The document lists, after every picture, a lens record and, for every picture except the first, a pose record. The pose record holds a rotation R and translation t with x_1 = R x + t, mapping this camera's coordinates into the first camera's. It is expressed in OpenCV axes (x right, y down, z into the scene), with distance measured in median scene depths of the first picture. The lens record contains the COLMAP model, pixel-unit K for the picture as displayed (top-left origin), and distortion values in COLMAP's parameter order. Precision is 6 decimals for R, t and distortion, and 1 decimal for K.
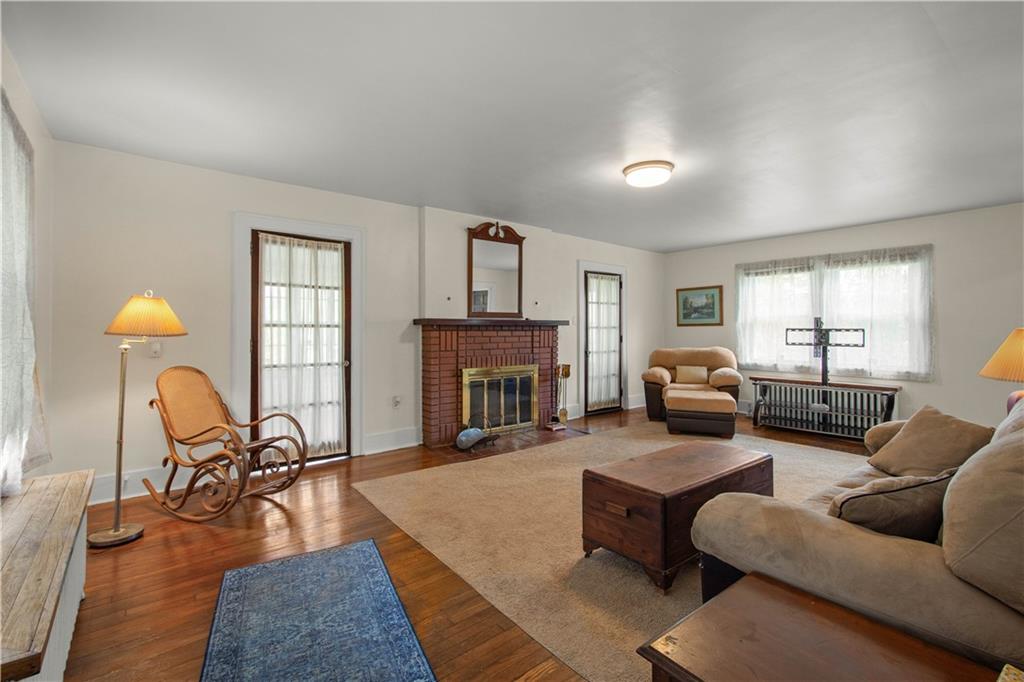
lens RADIAL K [[450.6, 0, 498.2], [0, 450.6, 323.5], [0, 0, 1]] dist [0.002903, -0.000098]
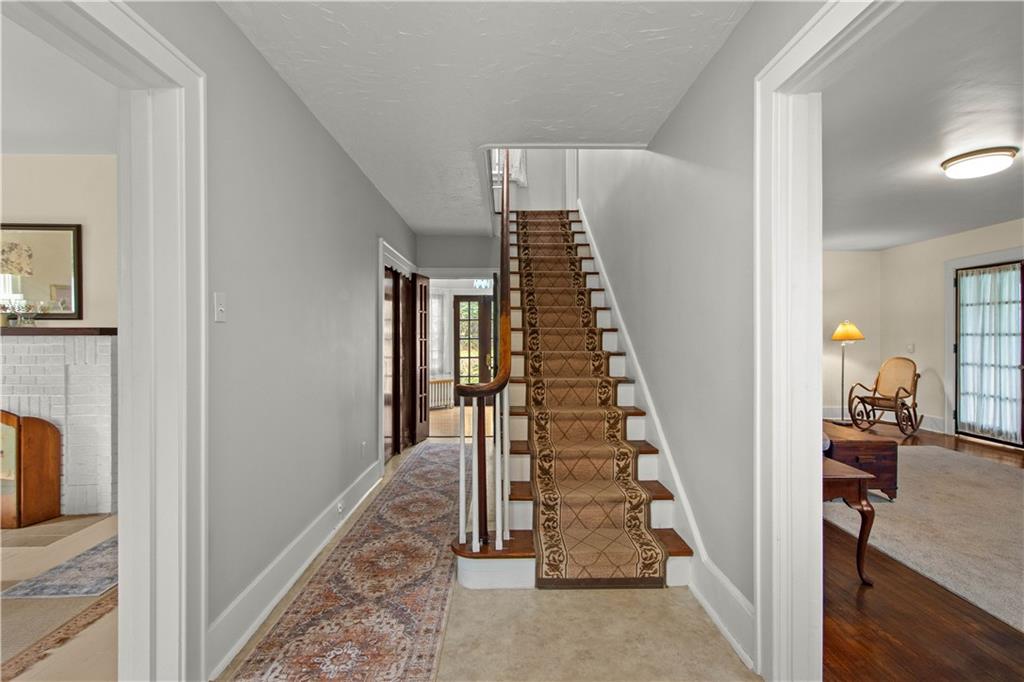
lens RADIAL K [[450.6, 0, 519.8], [0, 450.6, 340.6], [0, 0, 1]] dist [0.002903, -0.000098]
pose [[-0.622140, 0.004653, -0.782892, 1.084496], [0.013634, 0.999895, -0.004892, 0.007986], [0.782787, -0.013718, -0.622139, 0.577970]]
